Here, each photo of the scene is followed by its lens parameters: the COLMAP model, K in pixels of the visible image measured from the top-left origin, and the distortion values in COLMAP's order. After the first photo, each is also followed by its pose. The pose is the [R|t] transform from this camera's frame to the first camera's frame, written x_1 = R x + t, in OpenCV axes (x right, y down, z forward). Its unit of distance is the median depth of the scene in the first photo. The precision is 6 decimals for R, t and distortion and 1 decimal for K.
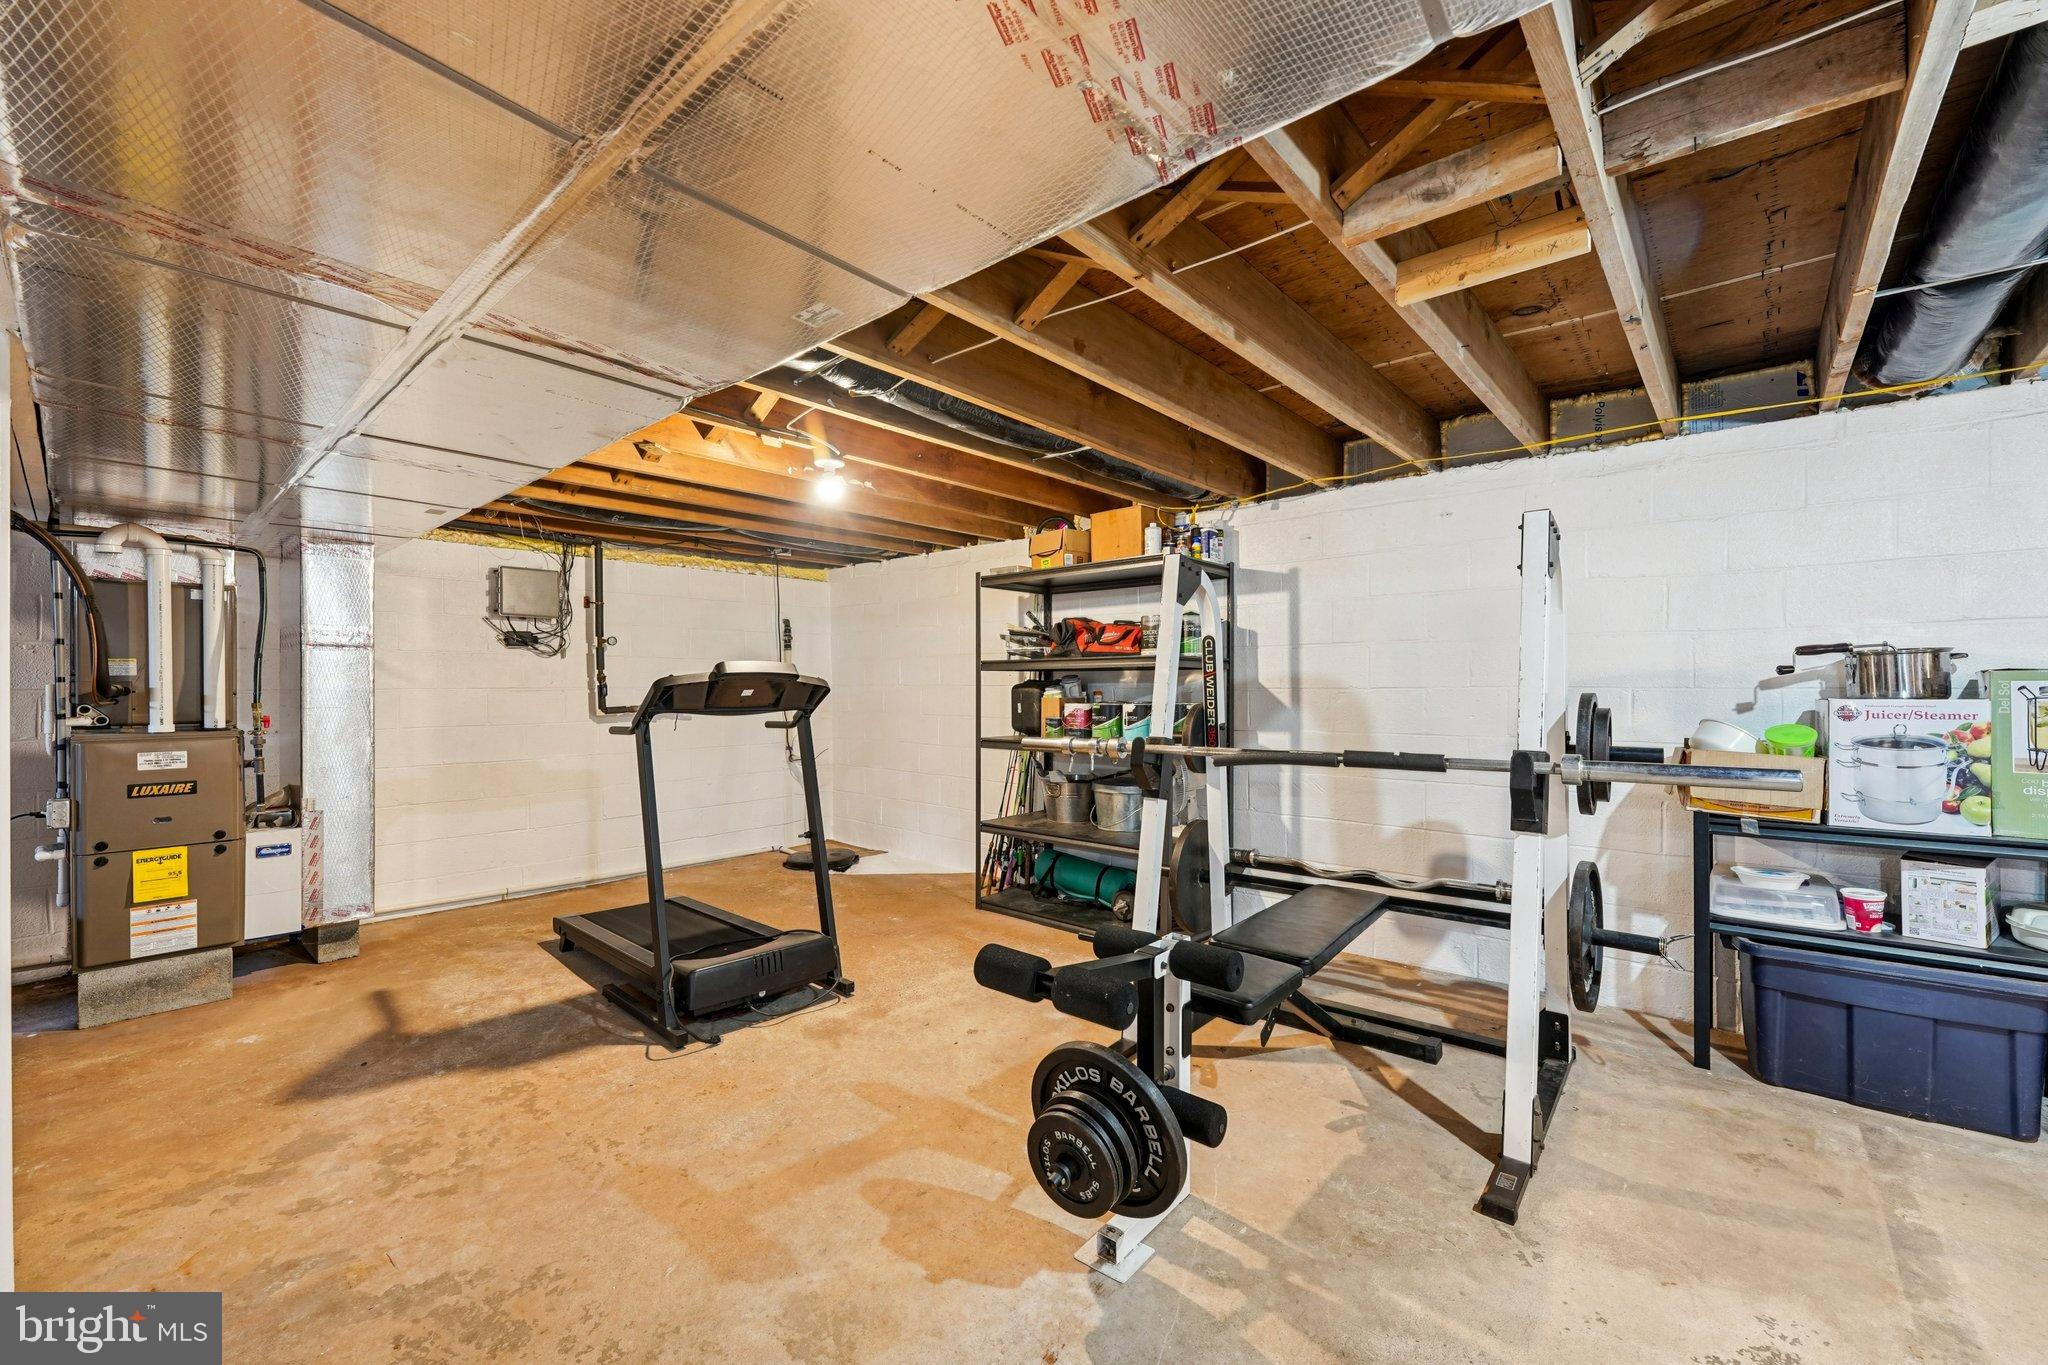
lens RADIAL K [[825.6, 0, 1017.8], [0, 825.6, 677.0], [0, 0, 1]] dist [-0.000285, -0.000037]
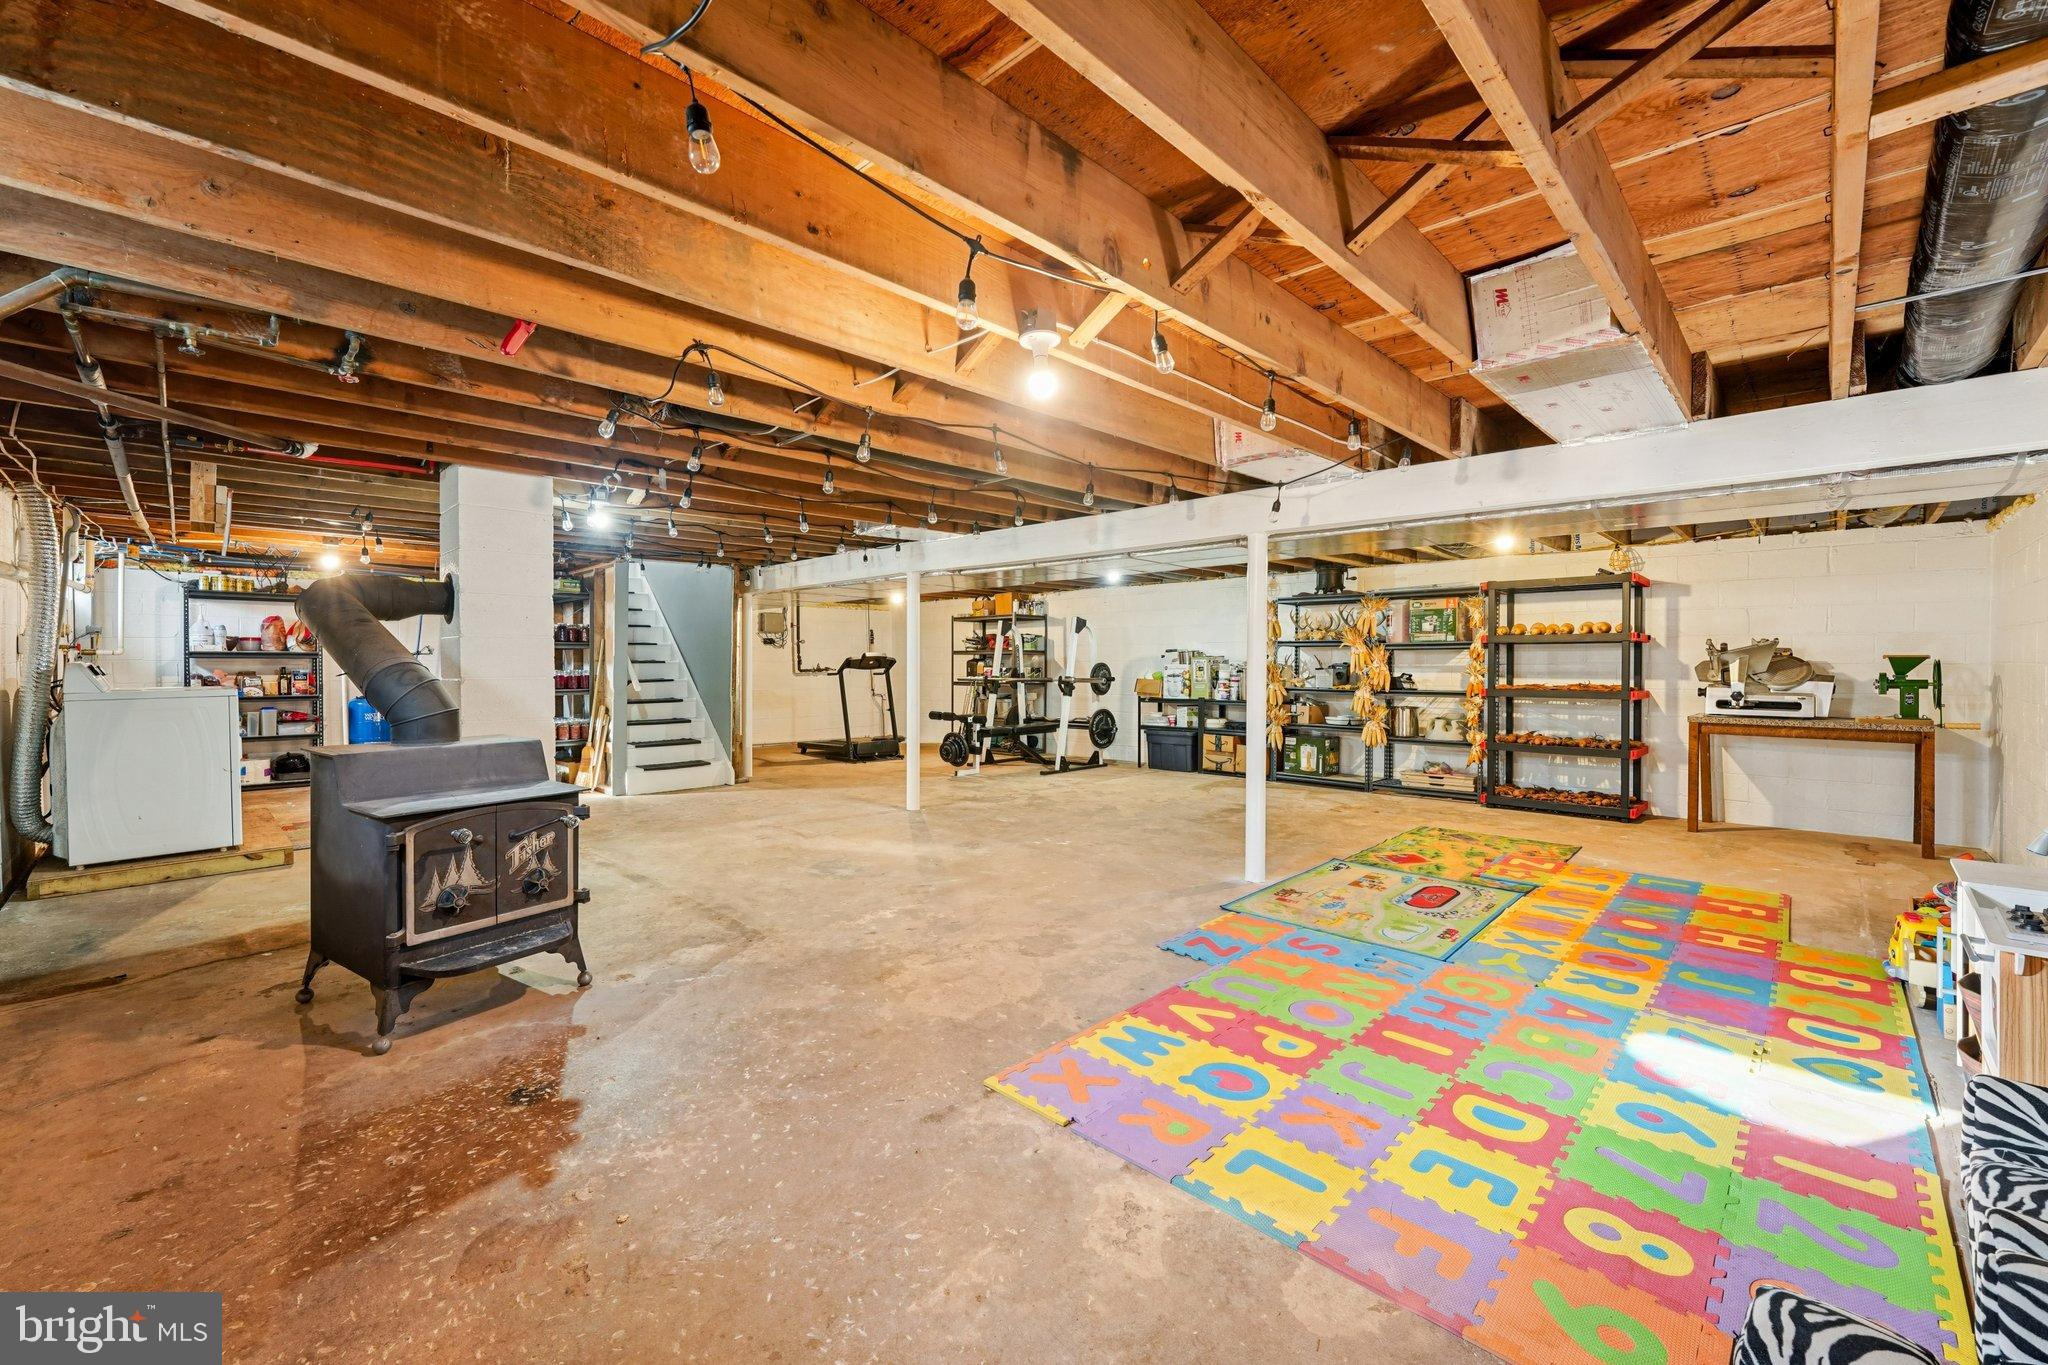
lens RADIAL K [[825.6, 0, 1017.8], [0, 825.6, 677.0], [0, 0, 1]] dist [-0.000285, -0.000037]
pose [[0.998482, 0.003738, -0.054950, 0.371572], [-0.002346, 0.999675, 0.025390, -0.005510], [0.055027, -0.025223, 0.998166, -1.934945]]
